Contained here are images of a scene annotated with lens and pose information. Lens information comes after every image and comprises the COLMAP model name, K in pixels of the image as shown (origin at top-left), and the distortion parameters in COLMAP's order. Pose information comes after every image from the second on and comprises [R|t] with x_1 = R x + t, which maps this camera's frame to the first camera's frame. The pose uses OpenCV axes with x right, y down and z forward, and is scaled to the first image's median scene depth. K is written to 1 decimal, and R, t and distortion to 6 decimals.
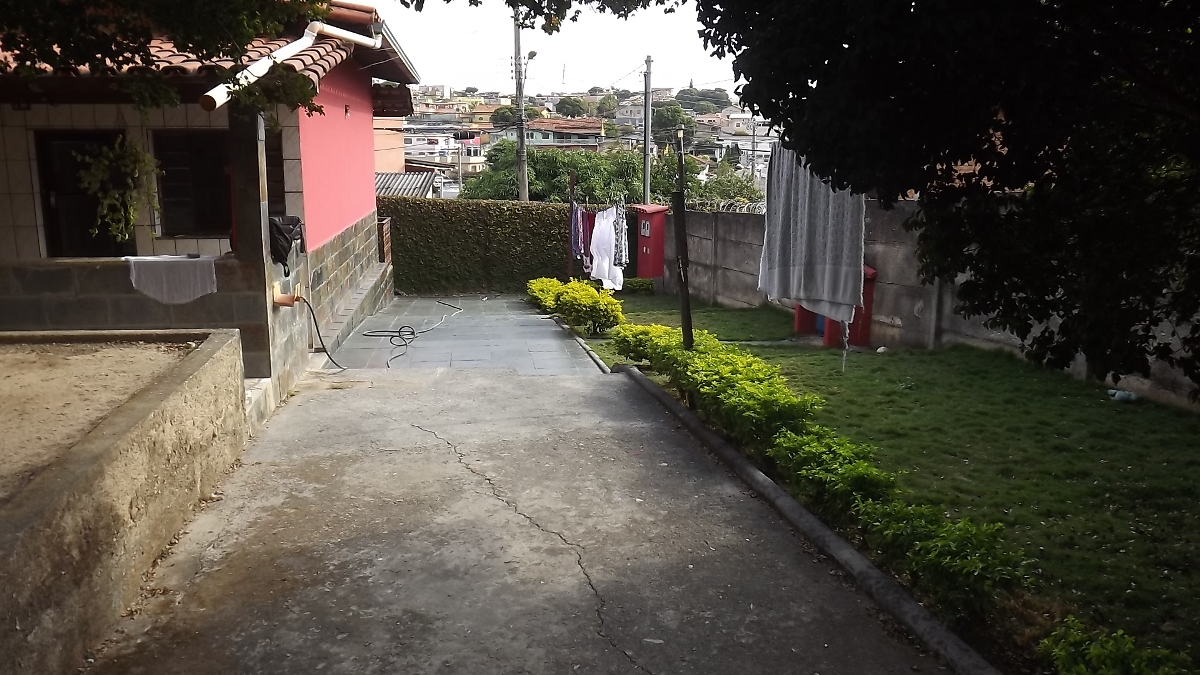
lens RADIAL K [[874.6, 0, 595.7], [0, 874.6, 333.2], [0, 0, 1]] dist [-0.059318, 0.019010]
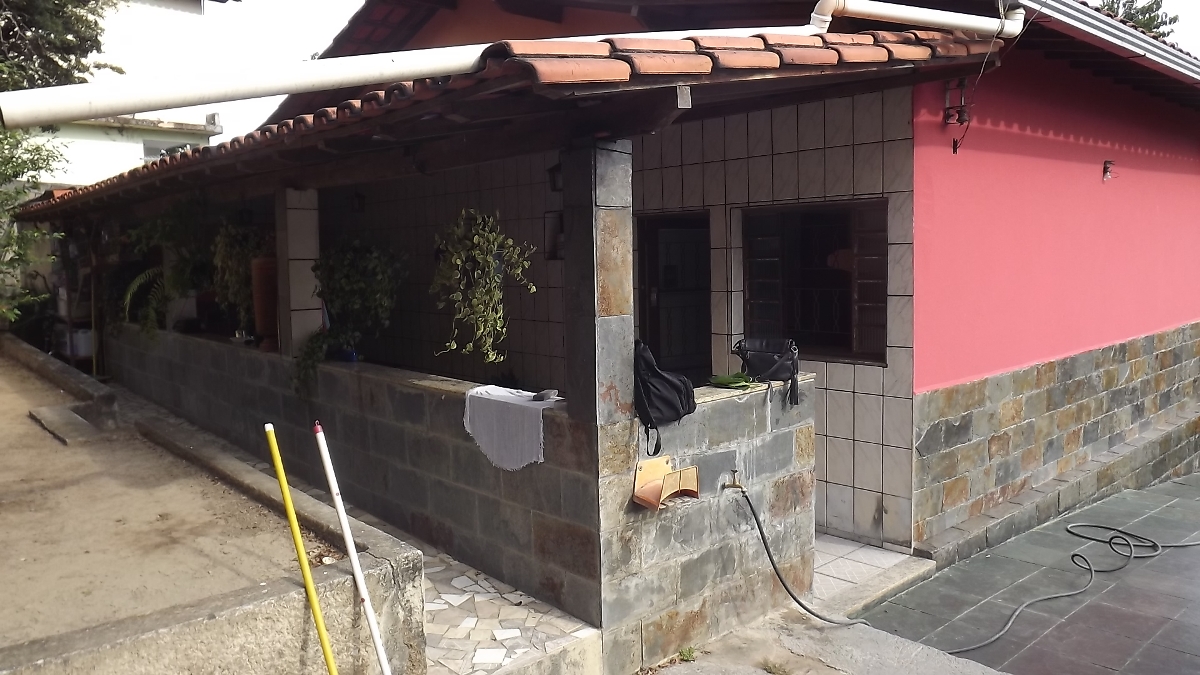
lens RADIAL K [[874.6, 0, 599.0], [0, 874.6, 333.6], [0, 0, 1]] dist [-0.059318, 0.019010]
pose [[0.548839, 0.060647, -0.833725, 0.075299], [-0.148064, 0.988648, -0.025554, -0.118613], [0.822711, 0.137470, 0.551588, 0.650045]]
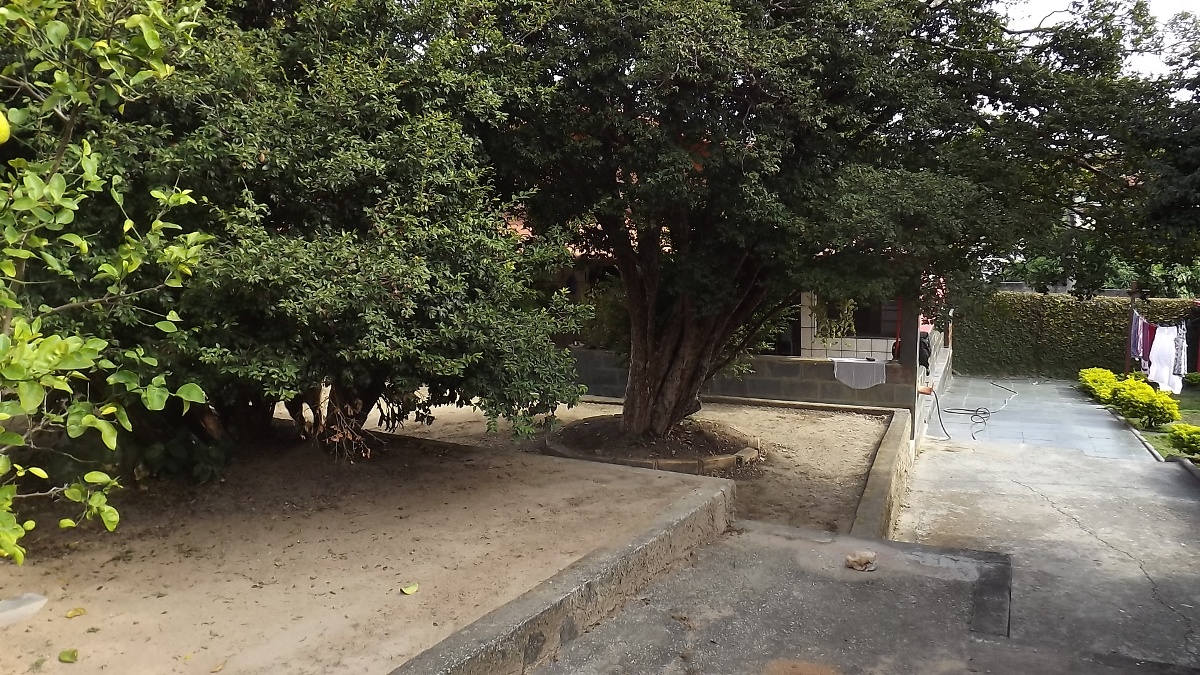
lens RADIAL K [[874.6, 0, 596.4], [0, 874.6, 348.5], [0, 0, 1]] dist [-0.059318, 0.019010]
pose [[0.841212, 0.050207, -0.538370, -0.021996], [-0.077836, 0.996553, -0.028683, -0.022730], [0.535074, 0.066033, 0.842221, -0.614828]]
